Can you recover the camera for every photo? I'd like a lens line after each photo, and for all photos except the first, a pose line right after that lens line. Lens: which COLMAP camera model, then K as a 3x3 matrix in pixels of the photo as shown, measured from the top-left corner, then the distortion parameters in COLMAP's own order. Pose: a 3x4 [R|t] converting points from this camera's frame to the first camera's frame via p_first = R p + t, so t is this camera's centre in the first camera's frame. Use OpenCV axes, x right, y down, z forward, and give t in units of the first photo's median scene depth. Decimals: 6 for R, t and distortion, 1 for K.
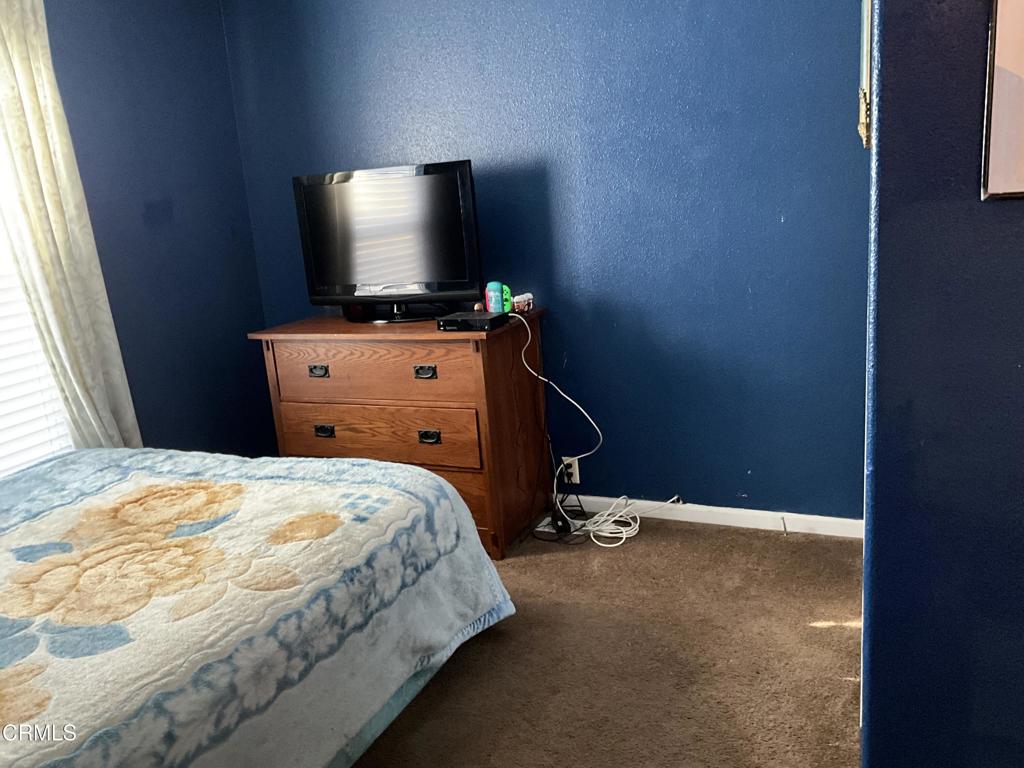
lens RADIAL K [[846.6, 0, 512.0], [0, 846.6, 384.0], [0, 0, 1]] dist [0.078100, -0.149224]
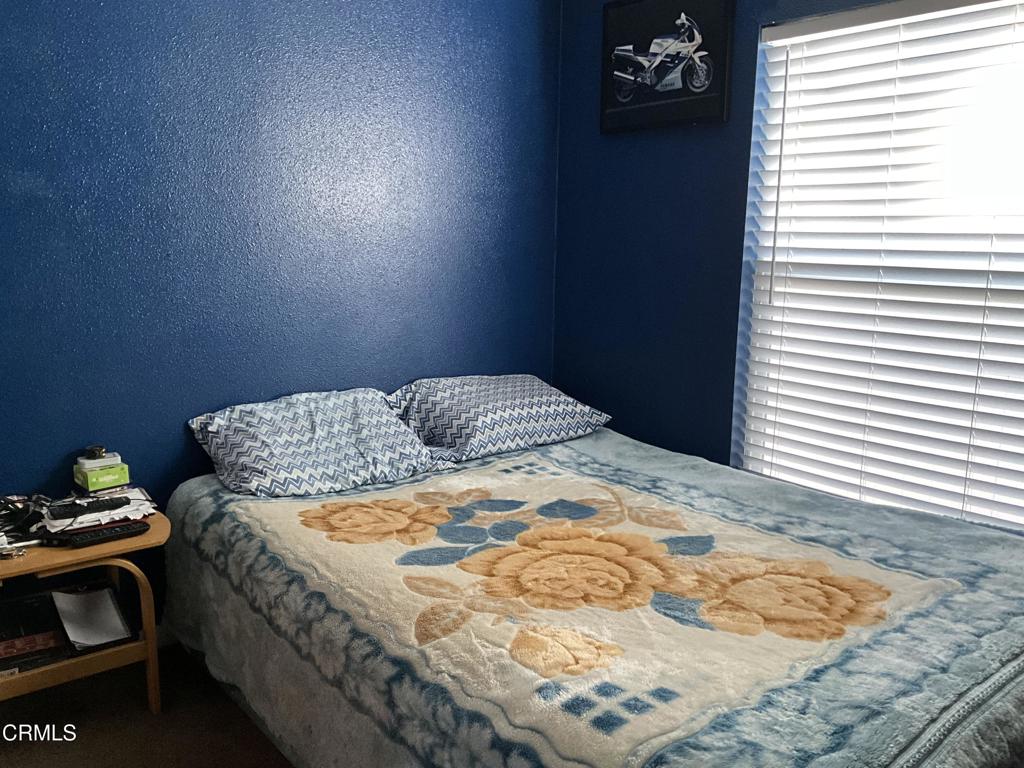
lens RADIAL K [[846.6, 0, 512.0], [0, 846.6, 384.0], [0, 0, 1]] dist [0.078100, -0.149224]
pose [[-0.441204, 0.221232, -0.869710, 0.377567], [-0.179808, 0.927691, 0.327197, -0.287759], [0.879209, 0.300741, -0.369522, 1.323614]]
